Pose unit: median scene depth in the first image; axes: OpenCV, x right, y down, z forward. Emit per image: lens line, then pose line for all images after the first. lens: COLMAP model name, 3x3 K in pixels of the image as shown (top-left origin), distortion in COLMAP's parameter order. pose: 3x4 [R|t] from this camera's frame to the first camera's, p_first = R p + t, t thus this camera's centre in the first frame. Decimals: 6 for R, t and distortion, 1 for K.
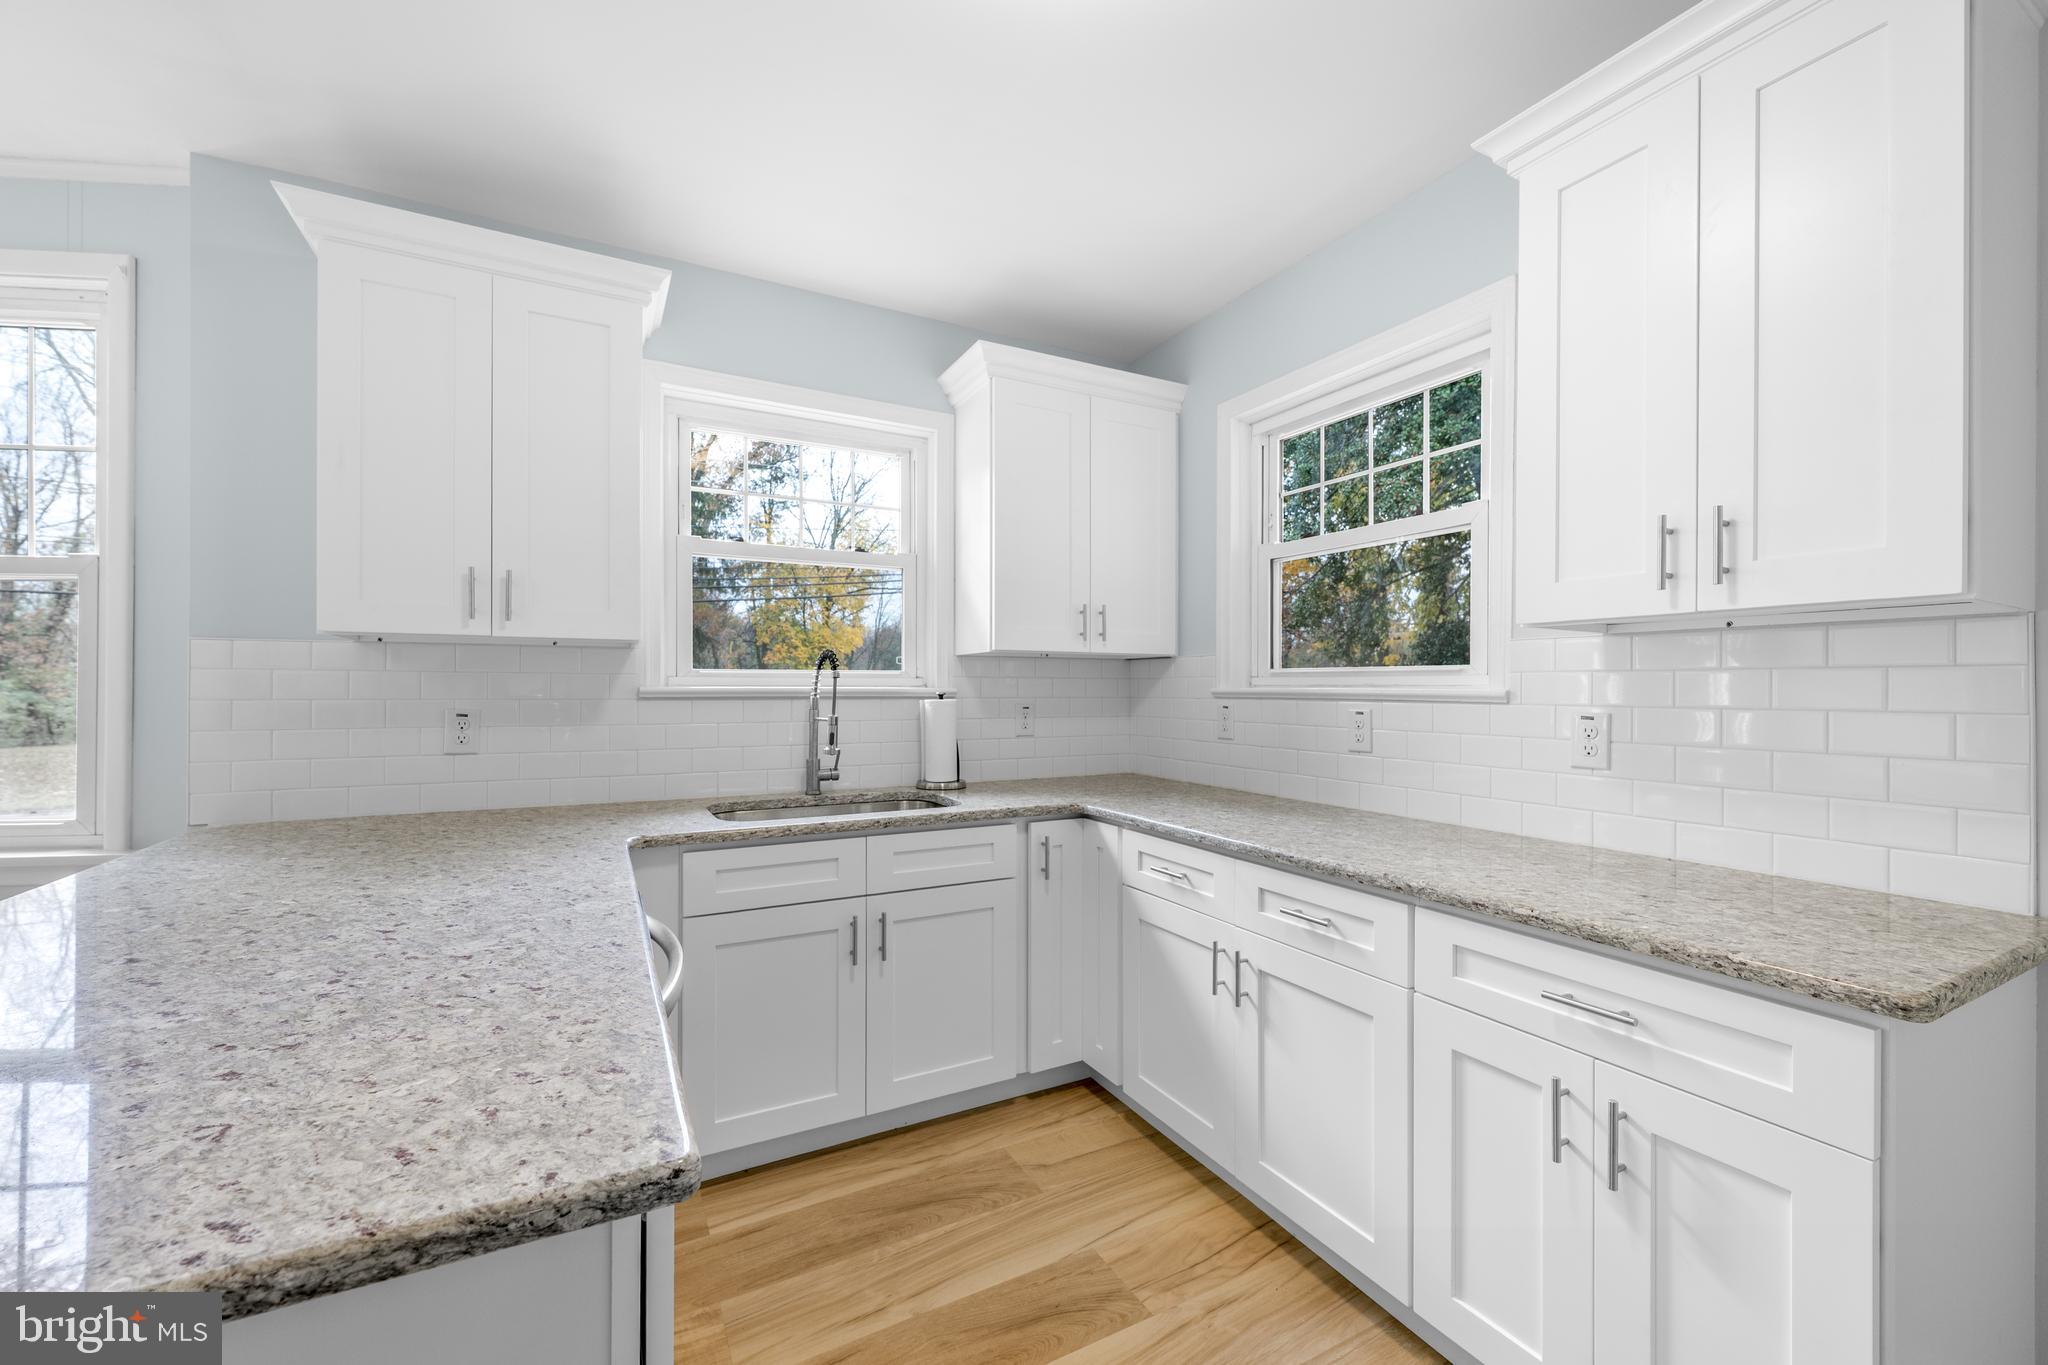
lens RADIAL K [[807.2, 0, 1026.5], [0, 807.2, 690.4], [0, 0, 1]] dist [-0.002465, -0.000111]
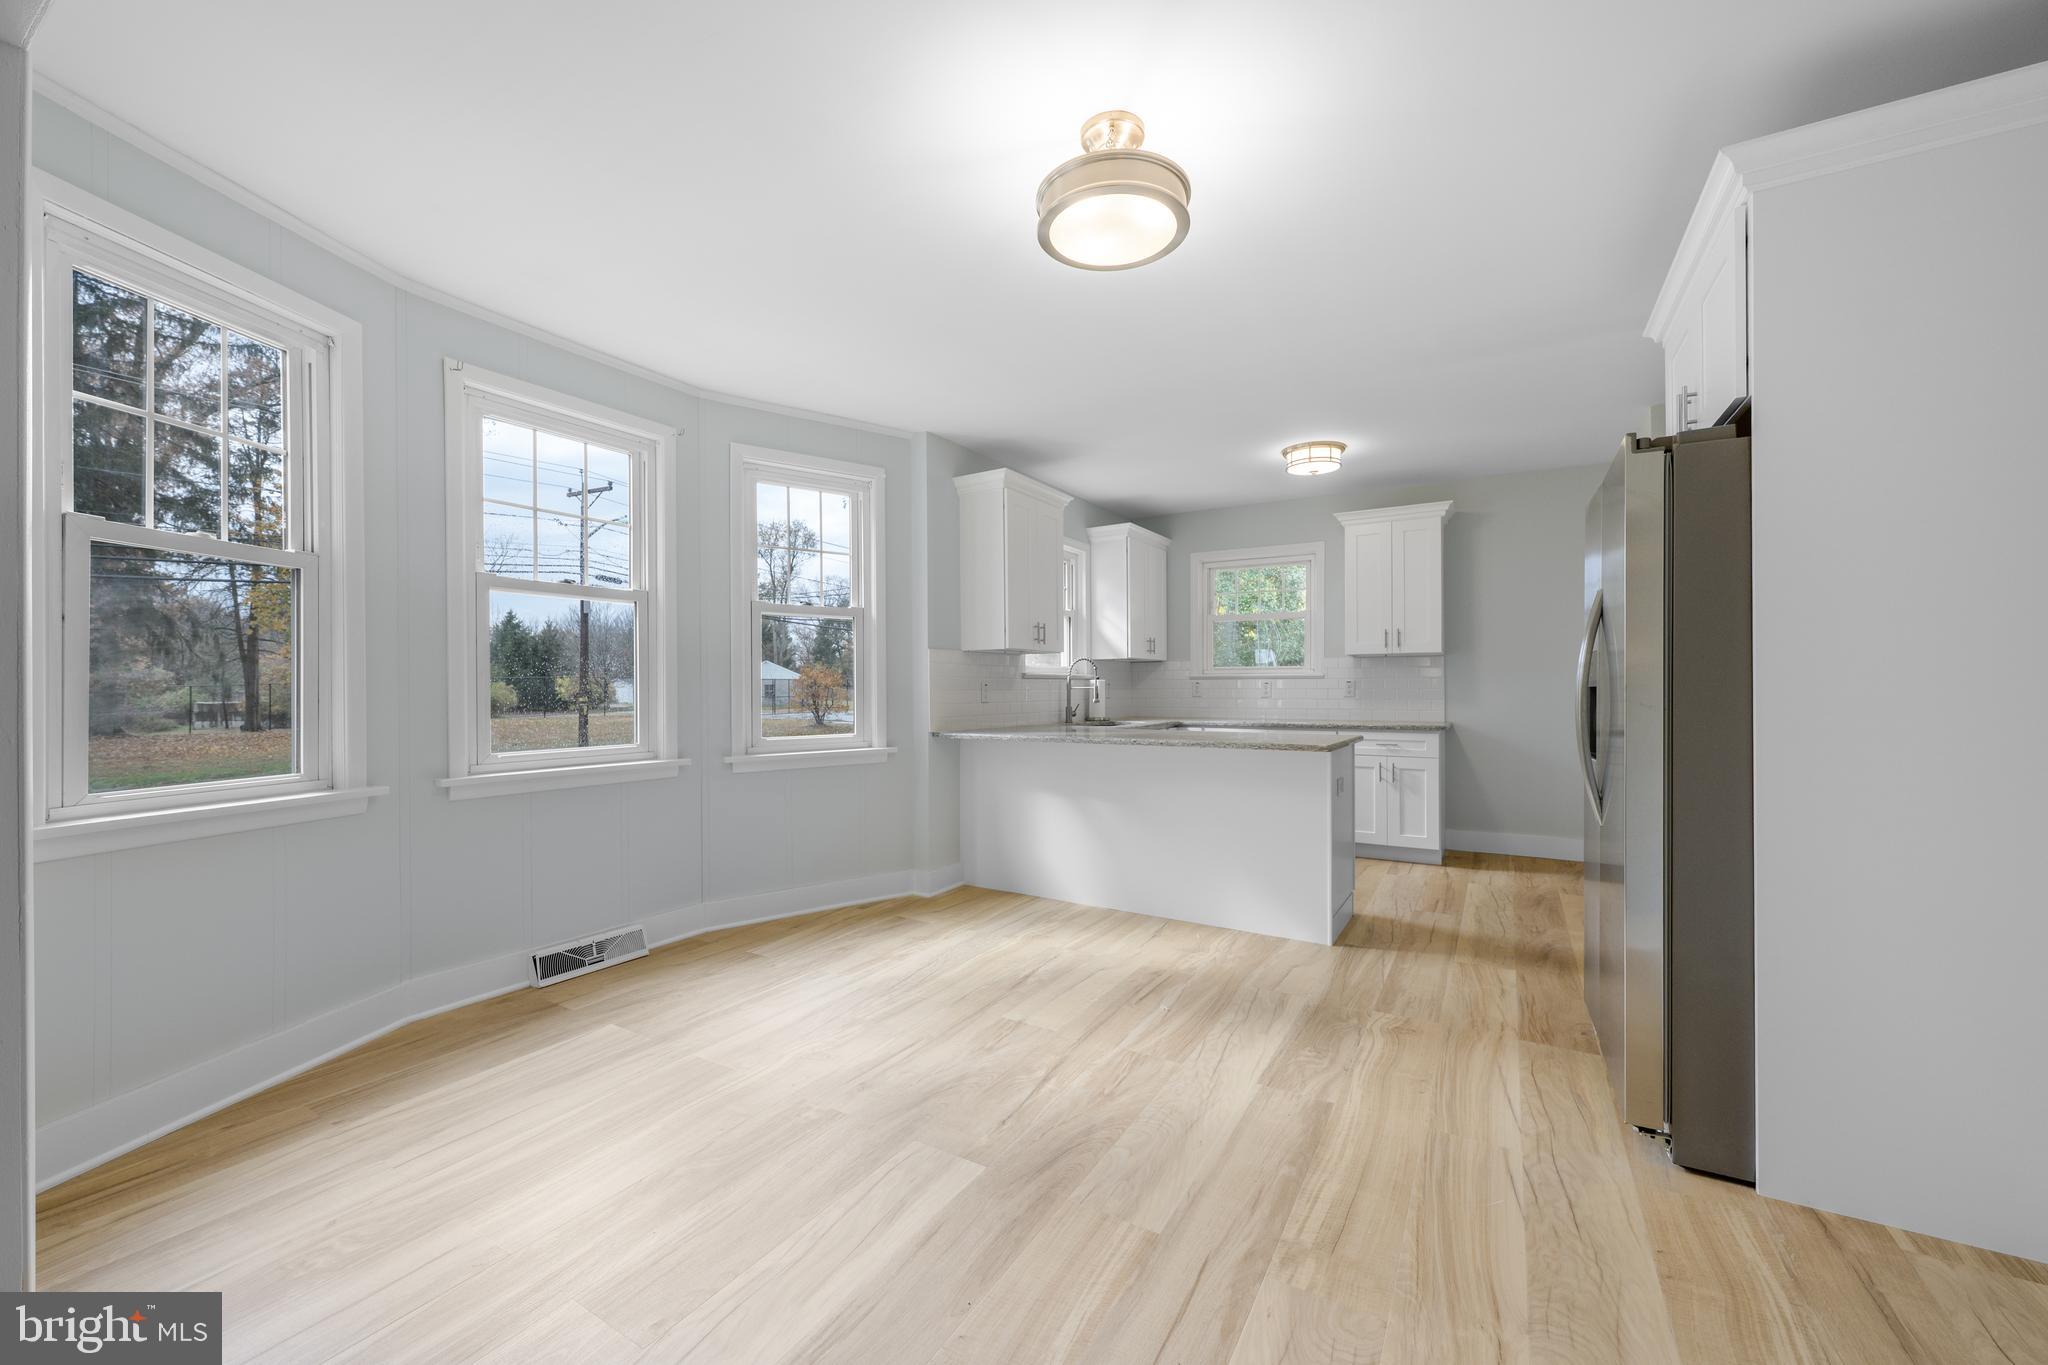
lens RADIAL K [[768.6, 0, 1024.6], [0, 768.6, 686.8], [0, 0, 1]] dist [-0.008780, 0.000163]
pose [[0.865808, -0.002373, 0.500370, -1.709614], [0.003653, 0.999992, -0.001579, 0.044514], [-0.500362, 0.003195, 0.865810, -0.896472]]
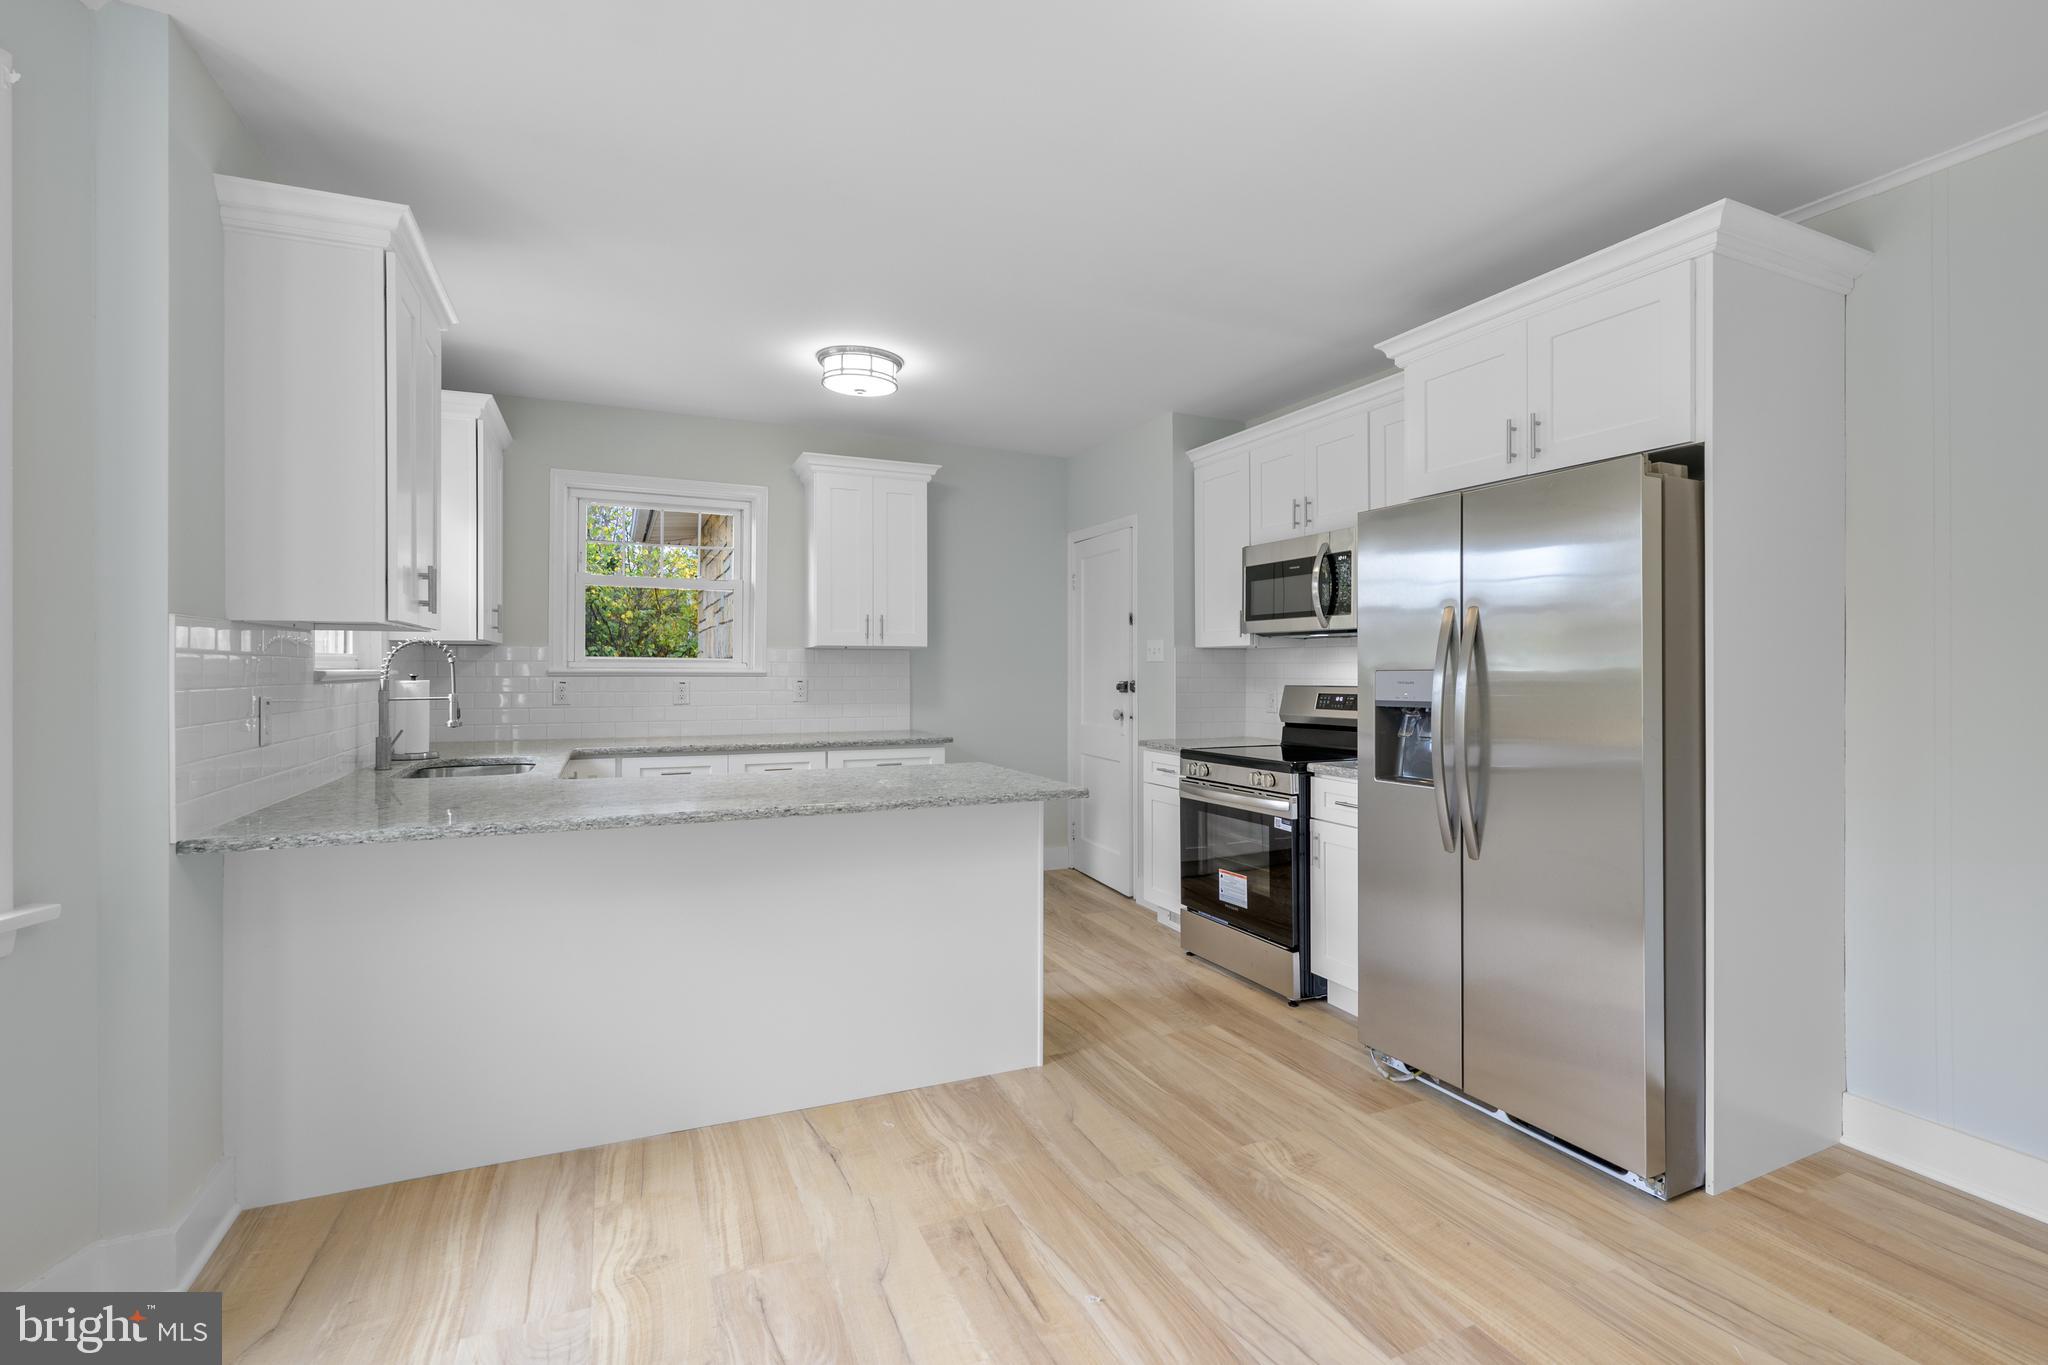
lens RADIAL K [[921.2, 0, 1024.5], [0, 921.2, 664.7], [0, 0, 1]] dist [-0.001410, -0.001316]
pose [[0.082793, 0.003893, 0.996559, -1.727190], [0.000026, 0.999992, -0.003908, -0.005497], [-0.996567, 0.000349, 0.082792, 0.063211]]
